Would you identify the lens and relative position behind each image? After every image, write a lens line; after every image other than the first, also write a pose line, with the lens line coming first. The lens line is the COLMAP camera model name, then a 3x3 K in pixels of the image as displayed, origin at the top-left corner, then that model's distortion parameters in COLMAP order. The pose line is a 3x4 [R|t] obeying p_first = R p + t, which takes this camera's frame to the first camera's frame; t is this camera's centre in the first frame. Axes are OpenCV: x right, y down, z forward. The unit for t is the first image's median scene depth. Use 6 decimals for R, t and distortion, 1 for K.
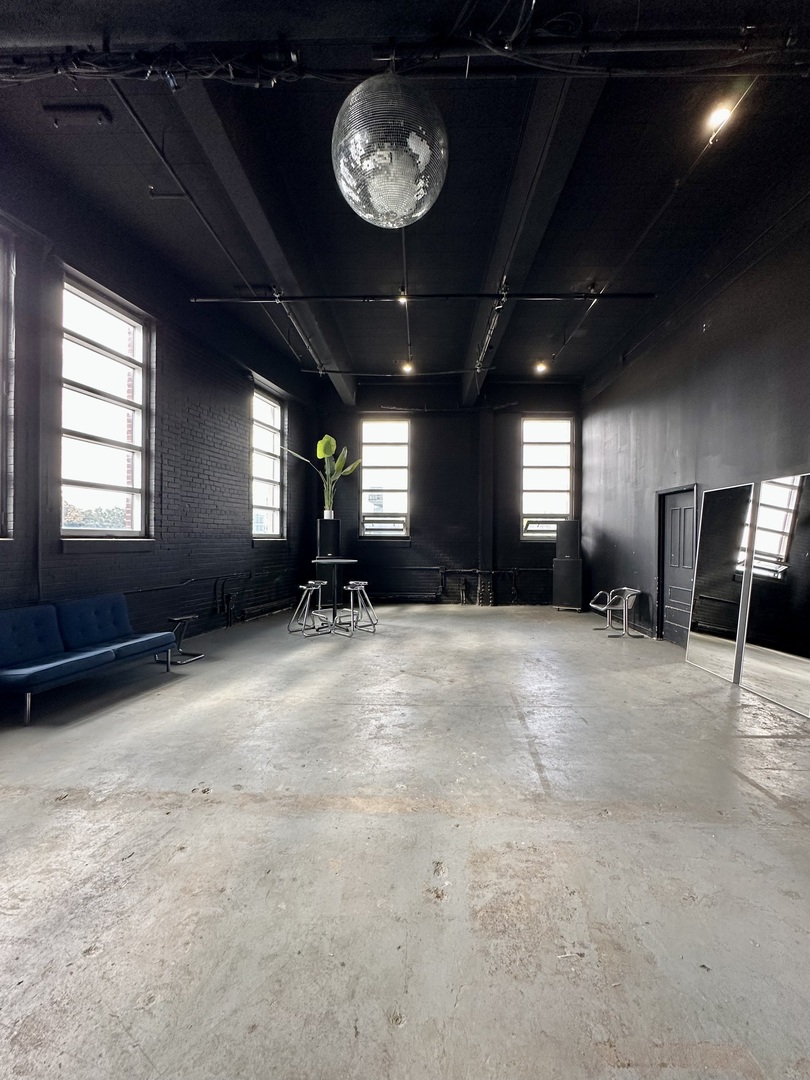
lens RADIAL K [[446.7, 0, 405.9], [0, 446.7, 539.8], [0, 0, 1]] dist [0.000089, 0.000434]
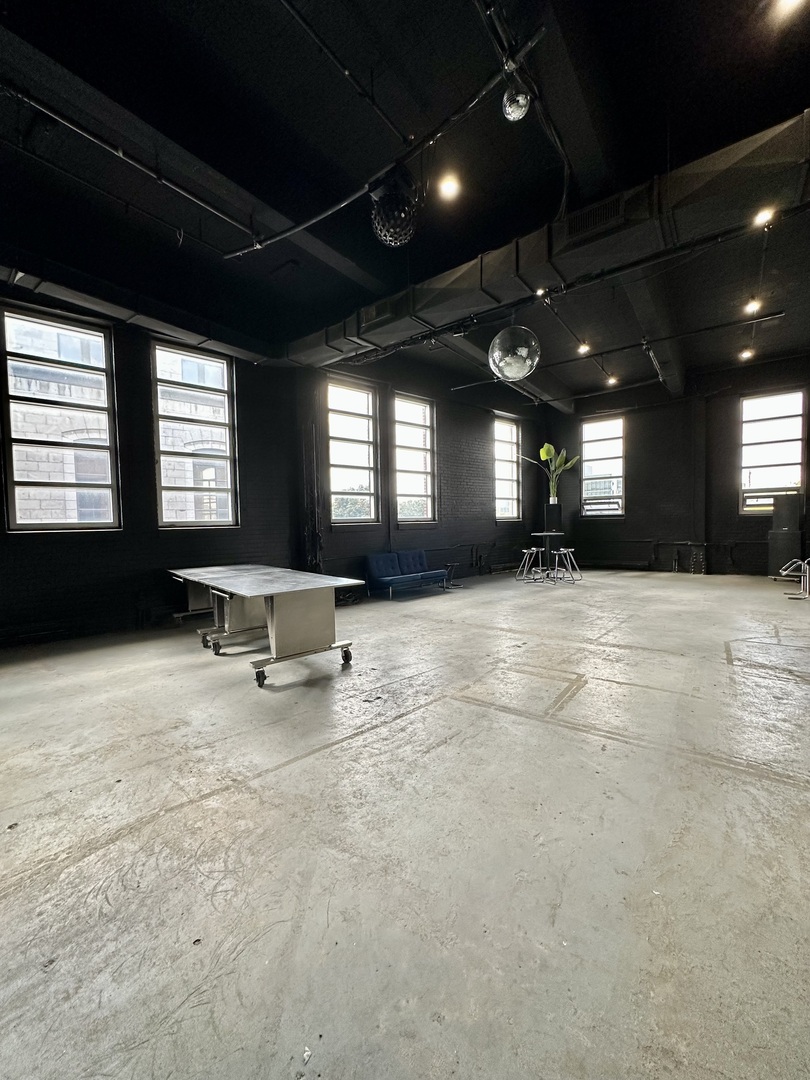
lens RADIAL K [[446.7, 0, 405.9], [0, 446.7, 539.8], [0, 0, 1]] dist [0.000089, 0.000434]
pose [[0.818645, -0.003380, -0.574290, 0.242125], [0.027001, 0.999103, 0.032609, 0.005729], [0.573665, -0.042202, 0.818002, -0.364874]]
